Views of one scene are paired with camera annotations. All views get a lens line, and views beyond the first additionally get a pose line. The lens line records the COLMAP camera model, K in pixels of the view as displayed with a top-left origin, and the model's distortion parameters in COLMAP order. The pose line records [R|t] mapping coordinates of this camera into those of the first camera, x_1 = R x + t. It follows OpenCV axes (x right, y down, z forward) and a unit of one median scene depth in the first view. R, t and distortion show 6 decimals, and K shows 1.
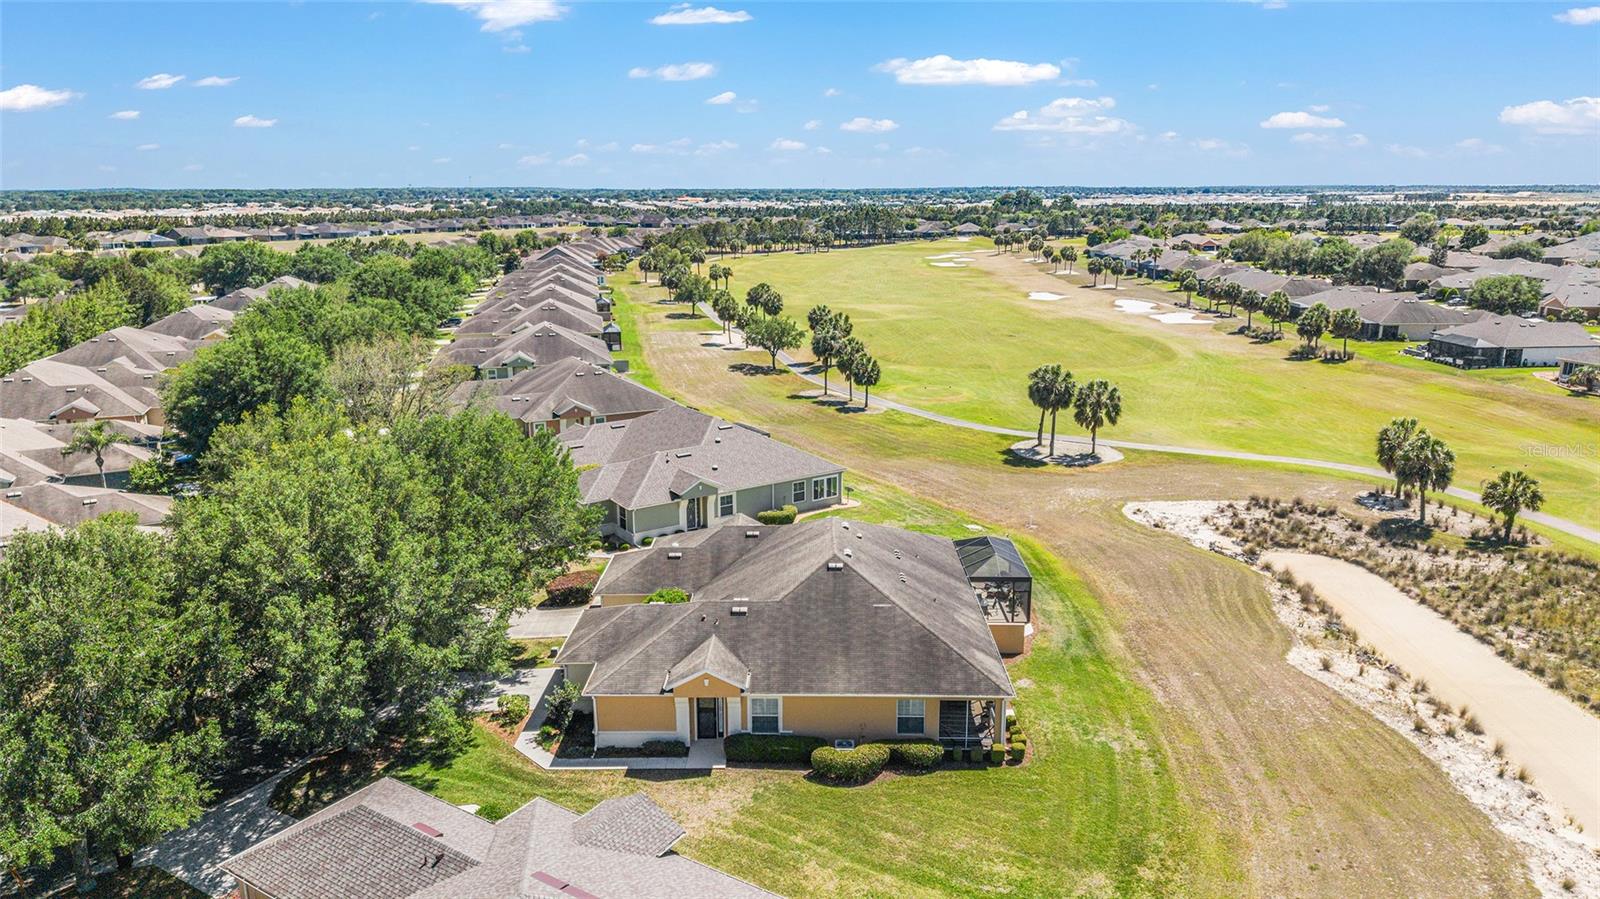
lens RADIAL K [[1081.7, 0, 800.0], [0, 1081.7, 449.5], [0, 0, 1]] dist [0.060502, -0.130913]
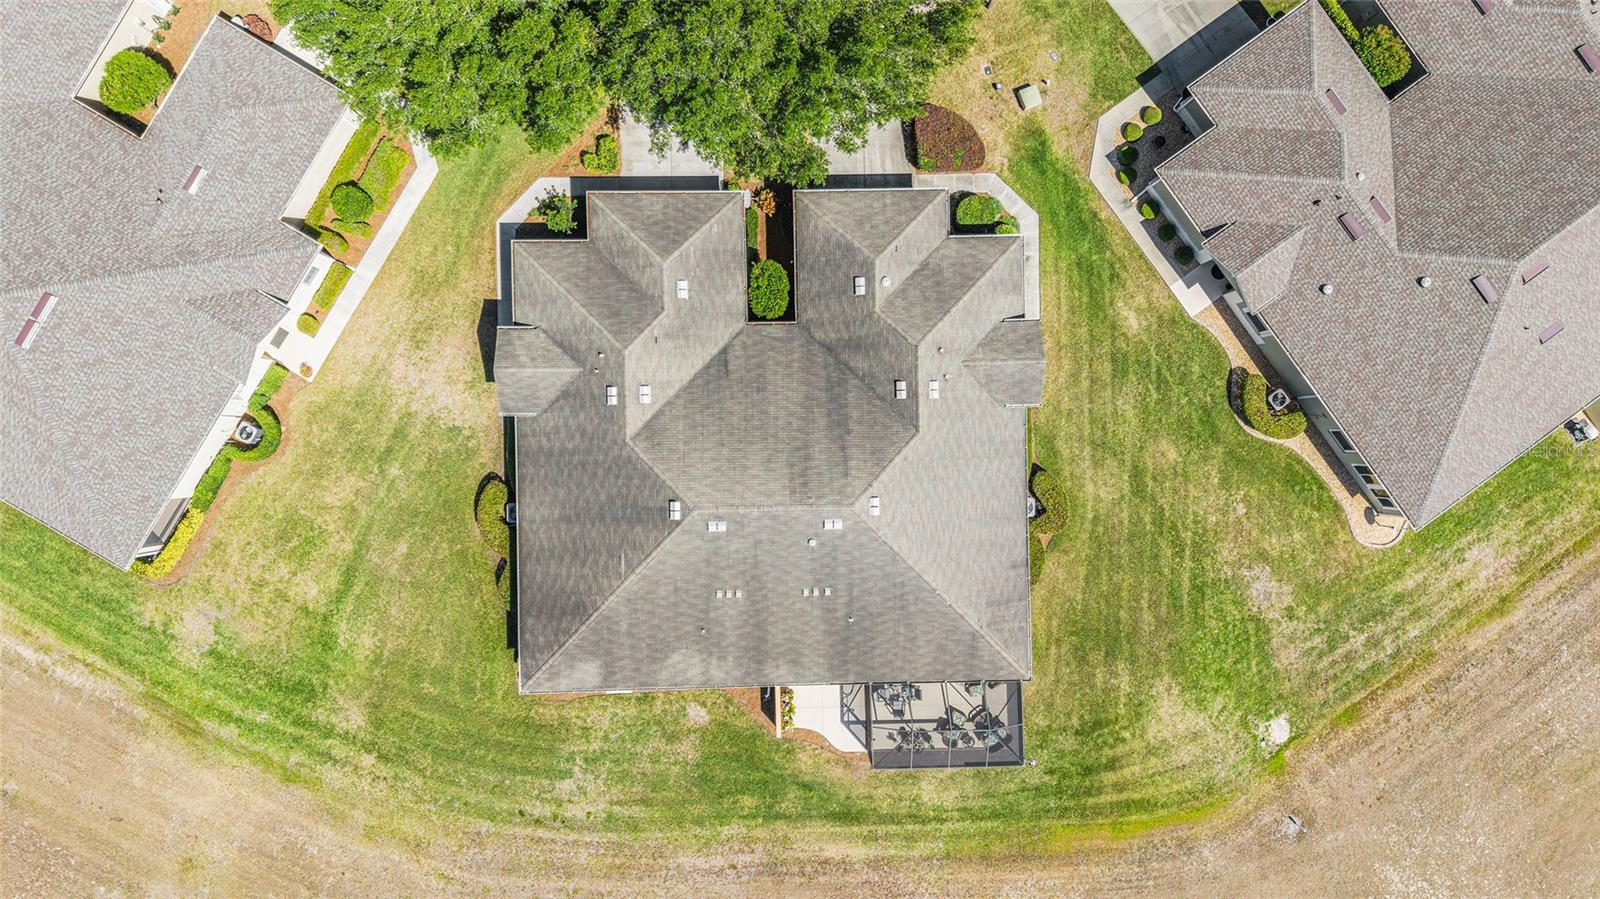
lens RADIAL K [[1081.7, 0, 800.0], [0, 1081.7, 449.5], [0, 0, 1]] dist [0.060502, -0.130913]
pose [[0.033290, 0.999334, 0.014912, -0.022603], [-0.252764, -0.006017, 0.967509, -0.733586], [0.966955, -0.035978, 0.252396, 0.961190]]
